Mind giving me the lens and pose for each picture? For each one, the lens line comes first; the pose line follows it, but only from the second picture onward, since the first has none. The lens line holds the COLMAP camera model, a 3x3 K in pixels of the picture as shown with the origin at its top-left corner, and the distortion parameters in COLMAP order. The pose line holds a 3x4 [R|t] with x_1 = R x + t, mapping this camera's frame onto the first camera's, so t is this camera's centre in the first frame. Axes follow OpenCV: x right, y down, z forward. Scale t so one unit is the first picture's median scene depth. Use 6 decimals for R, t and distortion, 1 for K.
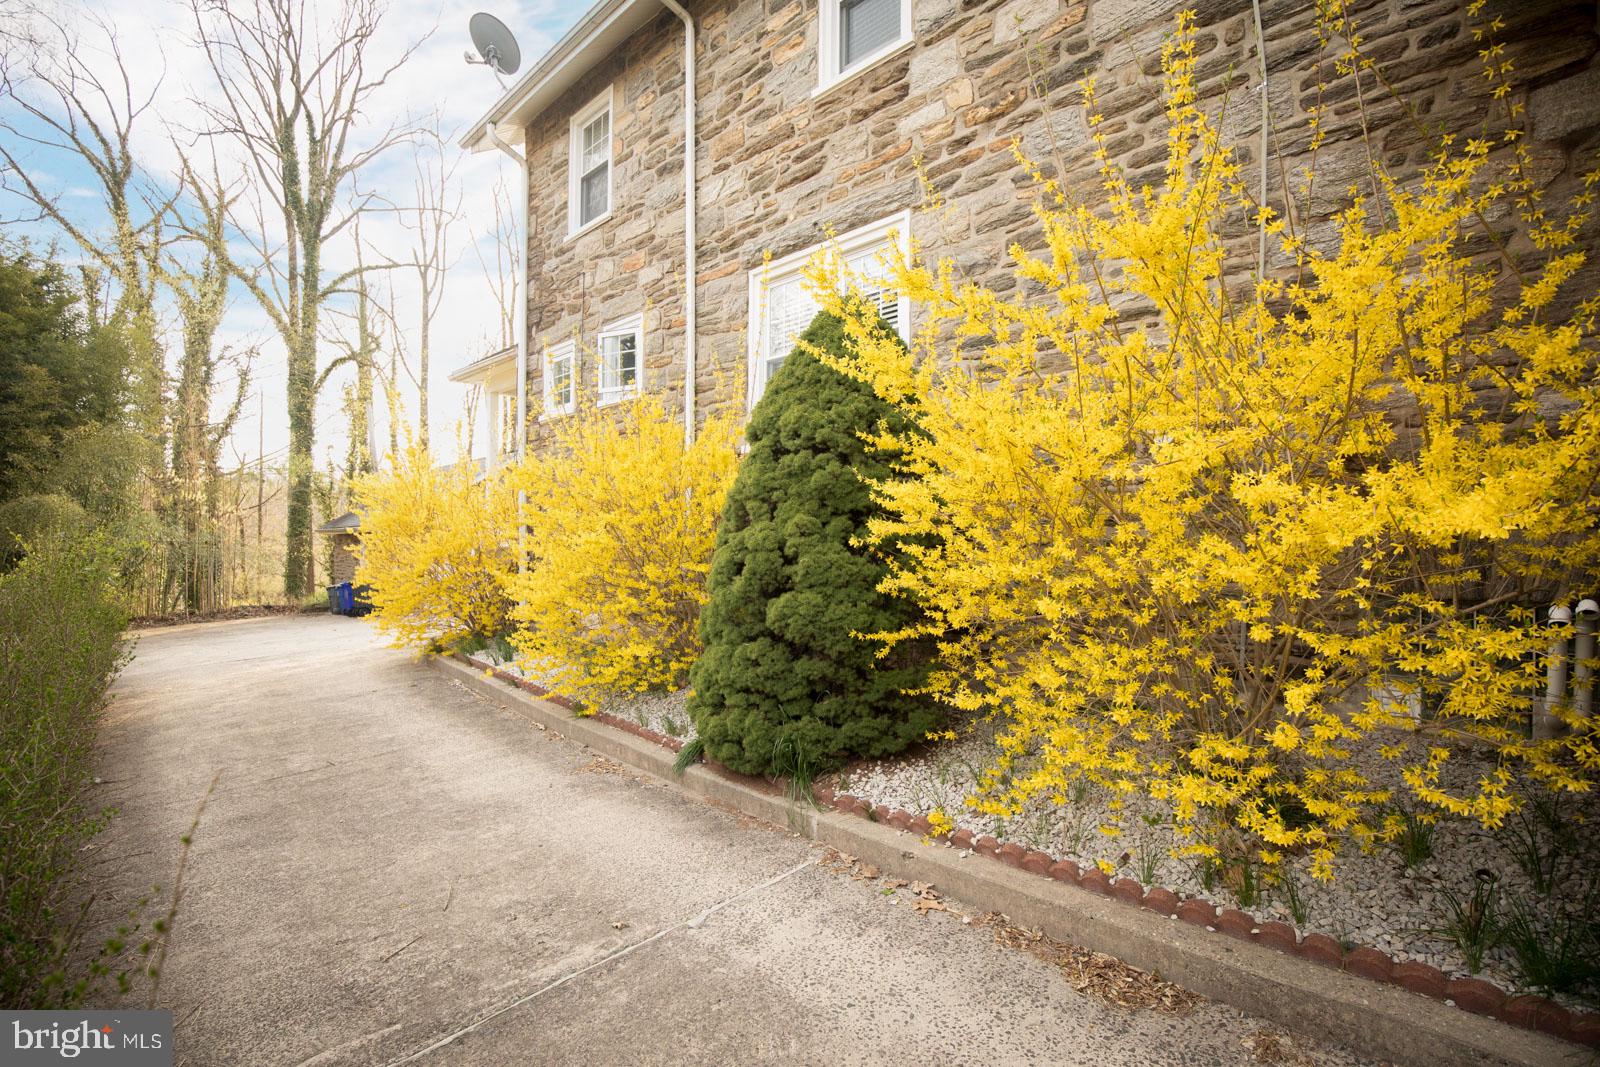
lens RADIAL K [[746.0, 0, 807.9], [0, 746.0, 543.5], [0, 0, 1]] dist [-0.023496, 0.000414]
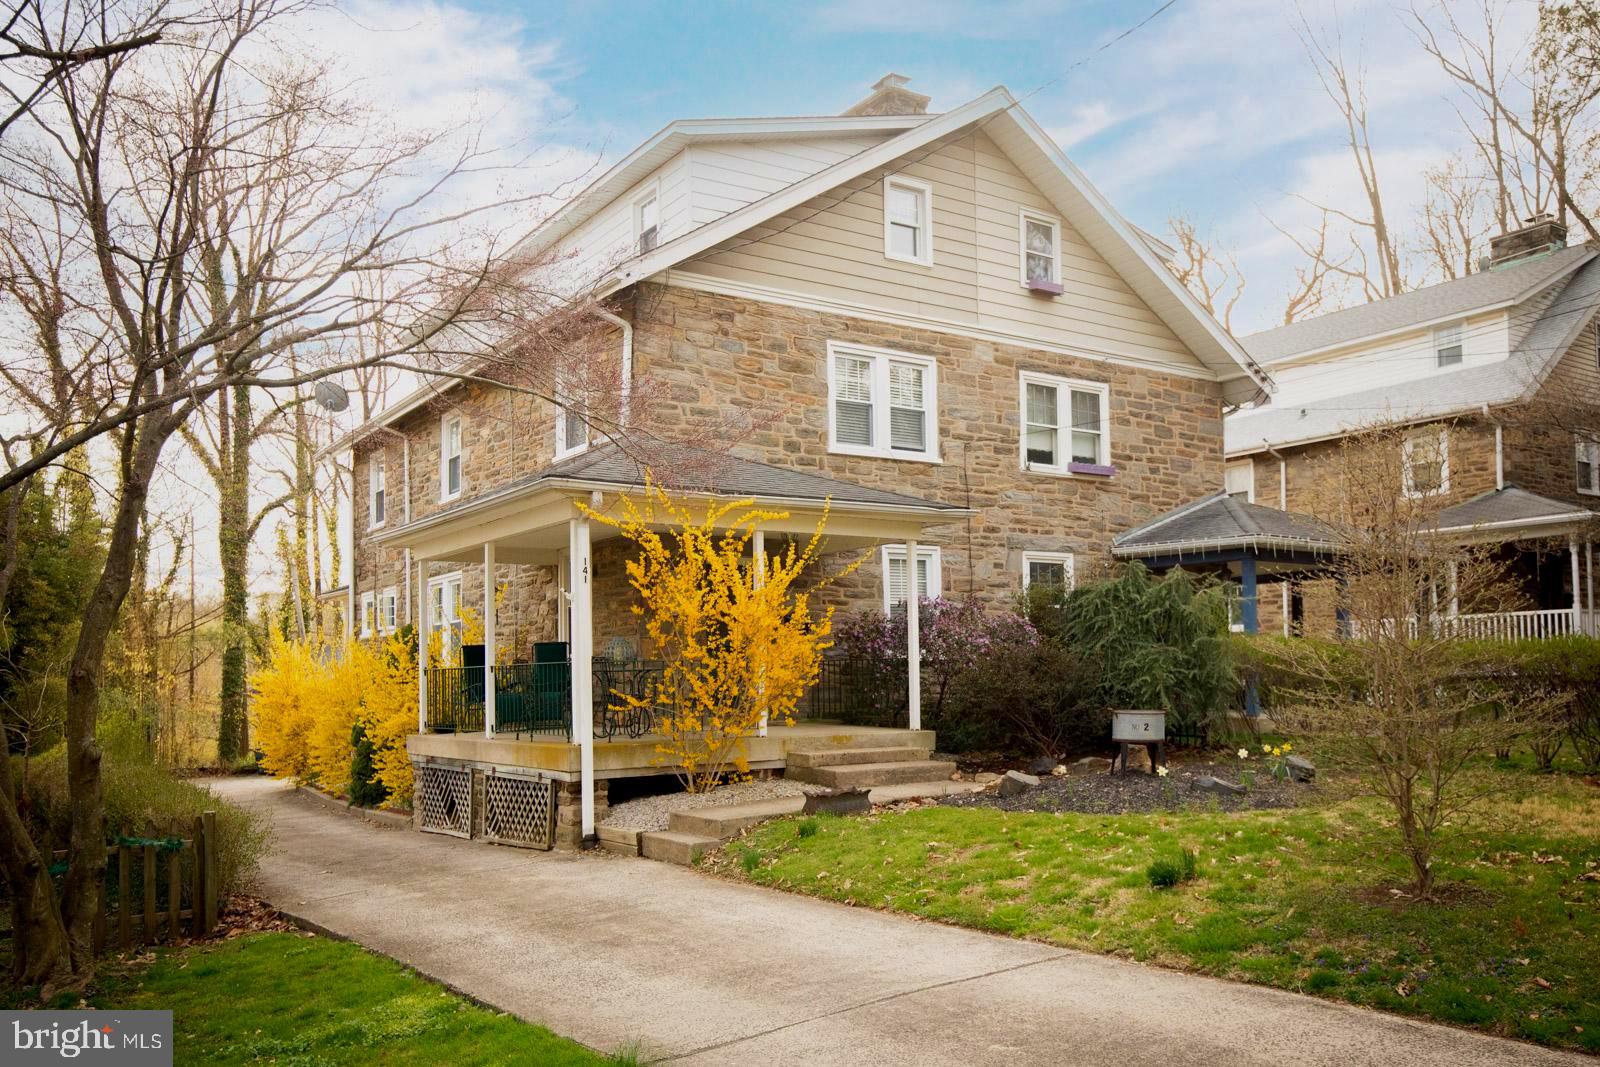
lens RADIAL K [[1267.2, 0, 798.7], [0, 1267.2, 625.7], [0, 0, 1]] dist [-0.002150, -0.005556]
pose [[0.981734, -0.031250, -0.187676, 0.312080], [0.023745, 0.998831, -0.042107, -0.015263], [0.188773, 0.036881, 0.981328, -0.434122]]
